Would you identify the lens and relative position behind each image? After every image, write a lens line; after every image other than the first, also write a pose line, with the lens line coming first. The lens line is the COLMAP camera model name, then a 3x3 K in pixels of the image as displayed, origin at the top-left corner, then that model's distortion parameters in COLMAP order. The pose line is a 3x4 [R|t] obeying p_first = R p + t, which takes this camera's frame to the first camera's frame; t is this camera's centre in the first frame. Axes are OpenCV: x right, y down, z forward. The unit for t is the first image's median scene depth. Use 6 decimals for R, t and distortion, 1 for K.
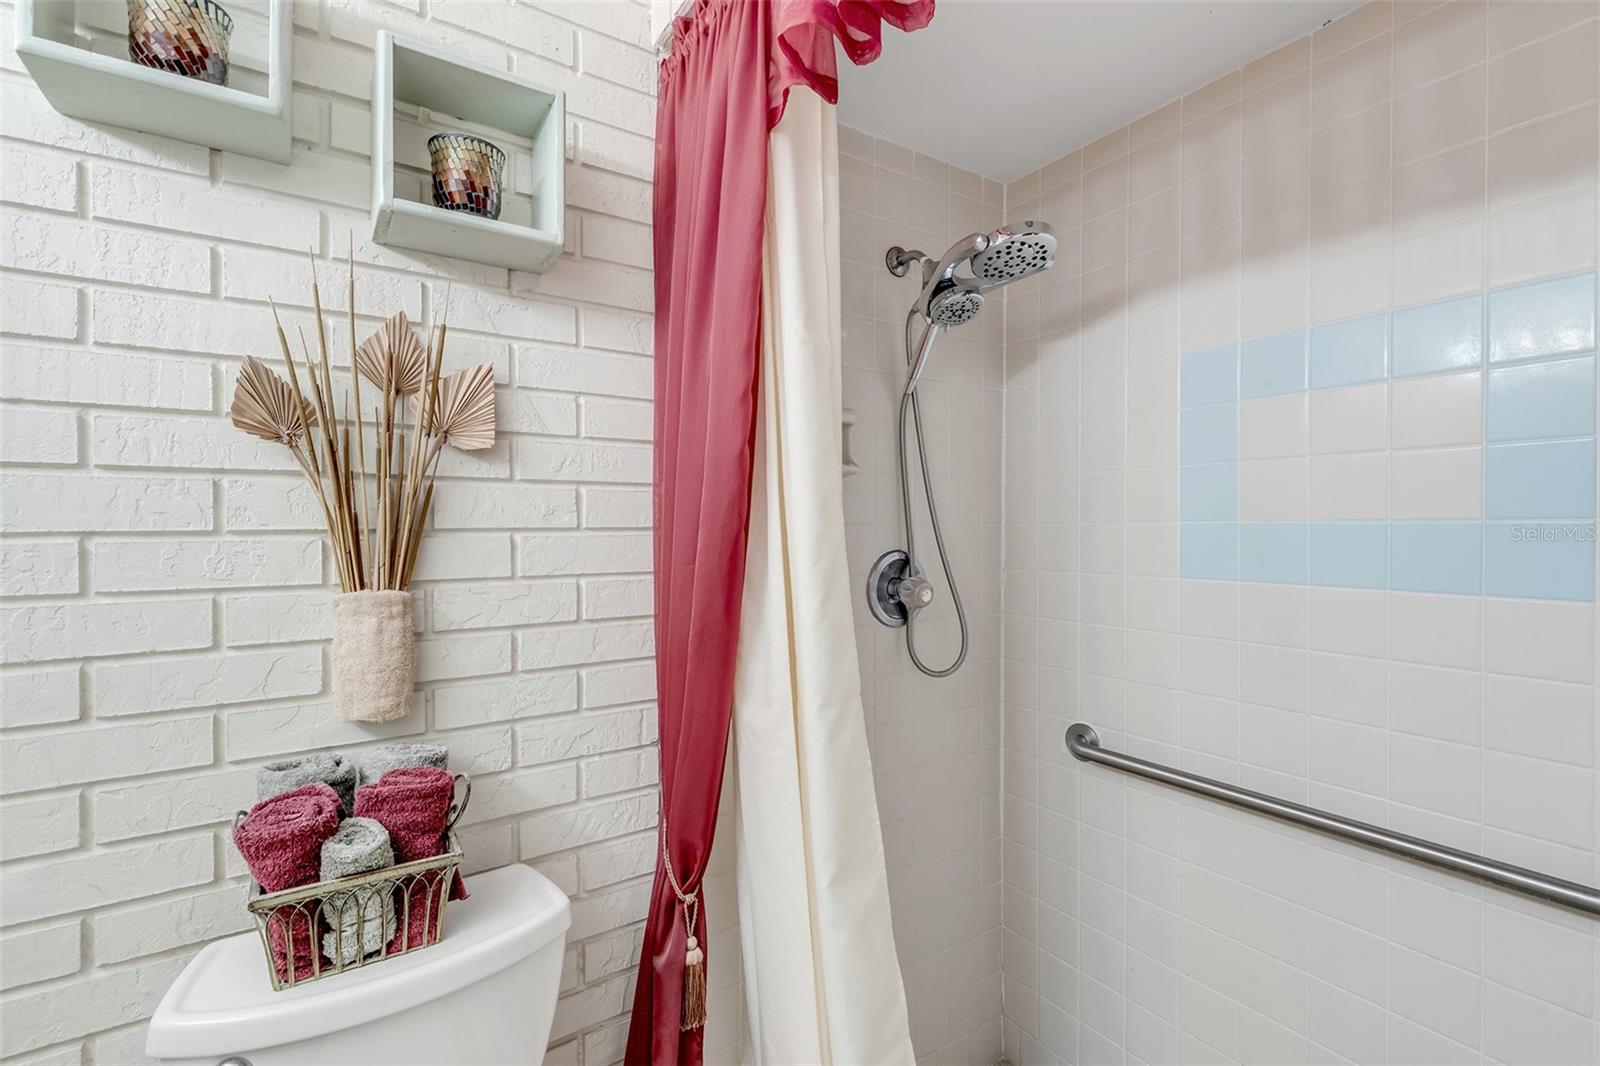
lens RADIAL K [[721.5, 0, 805.6], [0, 721.5, 534.4], [0, 0, 1]] dist [0.002661, -0.000402]
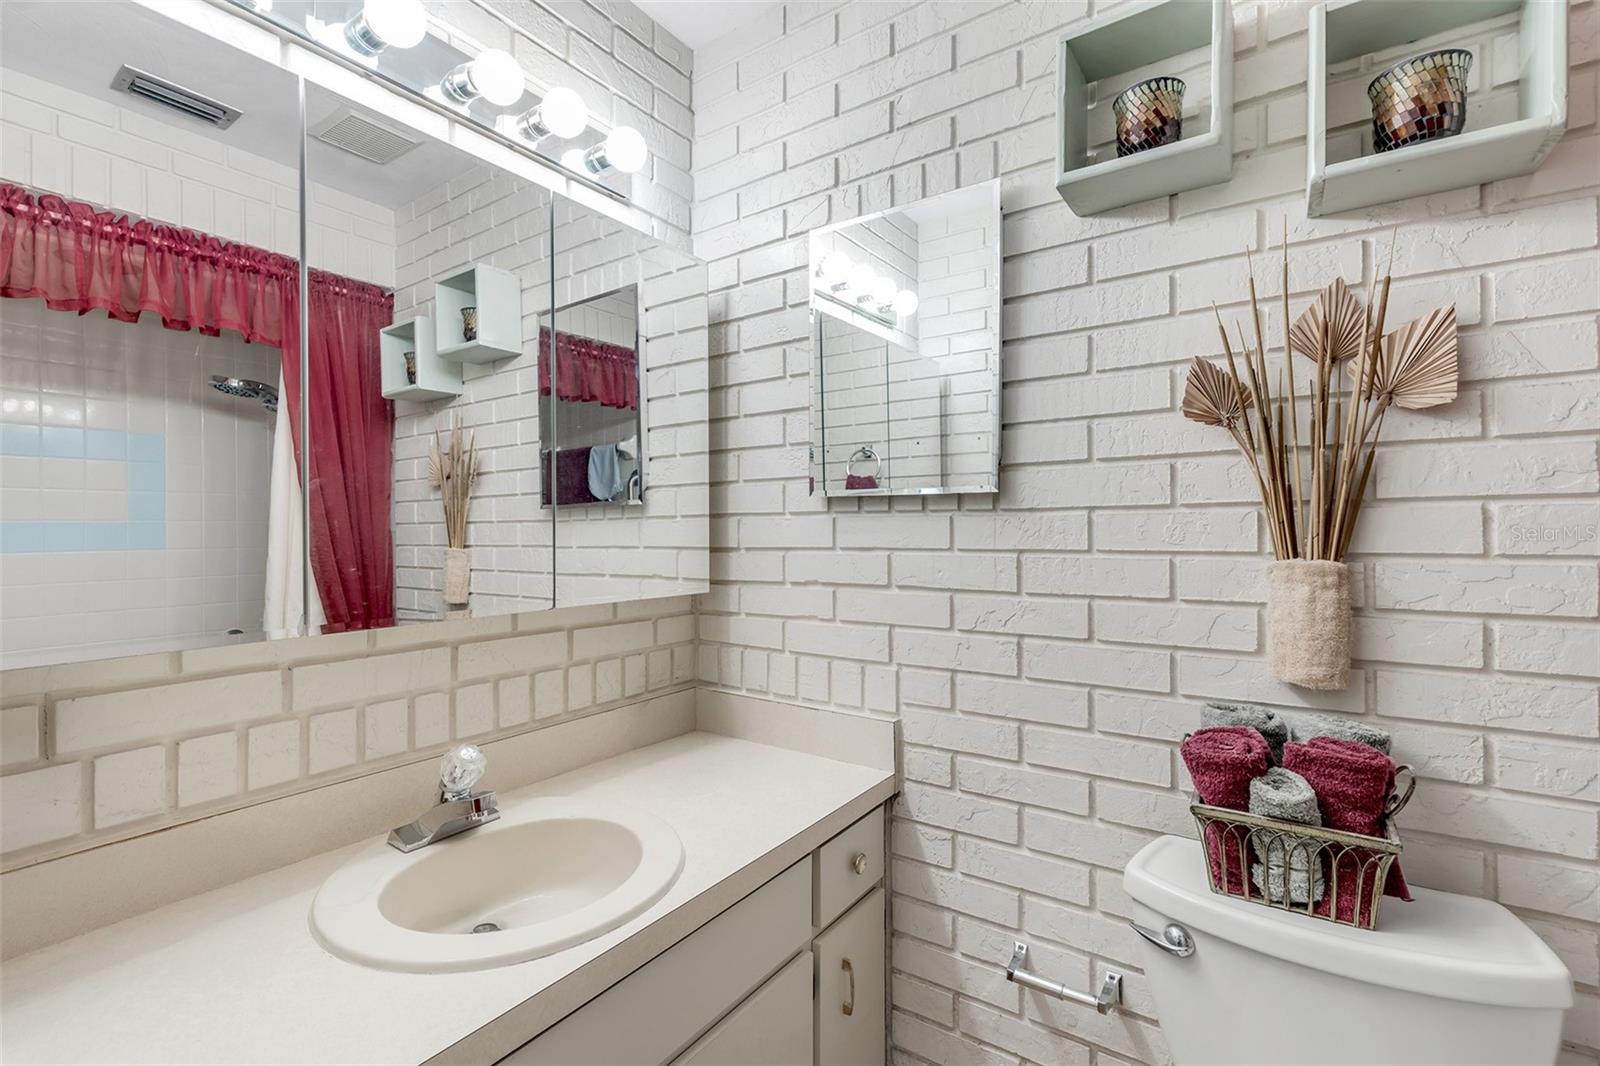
lens RADIAL K [[721.5, 0, 791.7], [0, 721.5, 533.4], [0, 0, 1]] dist [0.002661, -0.000402]
pose [[0.369404, 0.002984, -0.929264, 0.082719], [-0.001649, 0.999995, 0.002556, 0.039247], [0.929268, 0.000588, 0.369407, -0.054501]]
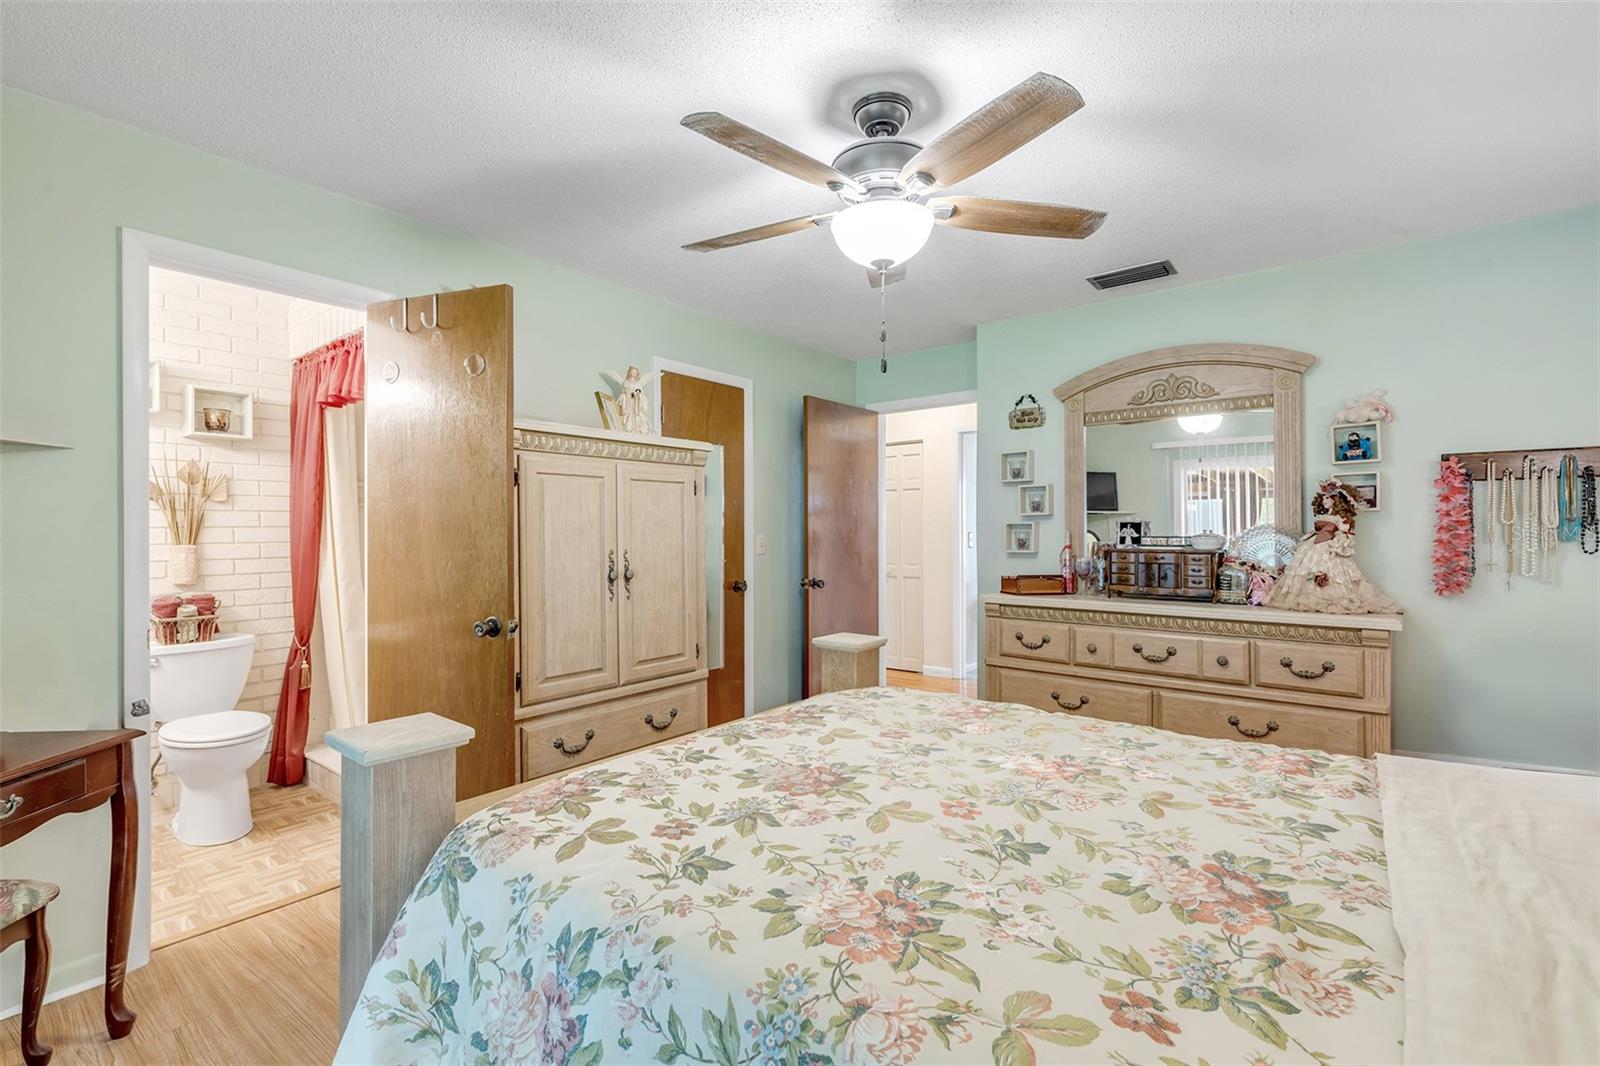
lens RADIAL K [[678.7, 0, 787.7], [0, 678.7, 530.3], [0, 0, 1]] dist [-0.004594, -0.000258]
pose [[0.944483, -0.003396, 0.328544, 0.995944], [0.005139, 0.999977, -0.004439, 0.038275], [-0.328521, 0.005882, 0.944478, -2.837188]]
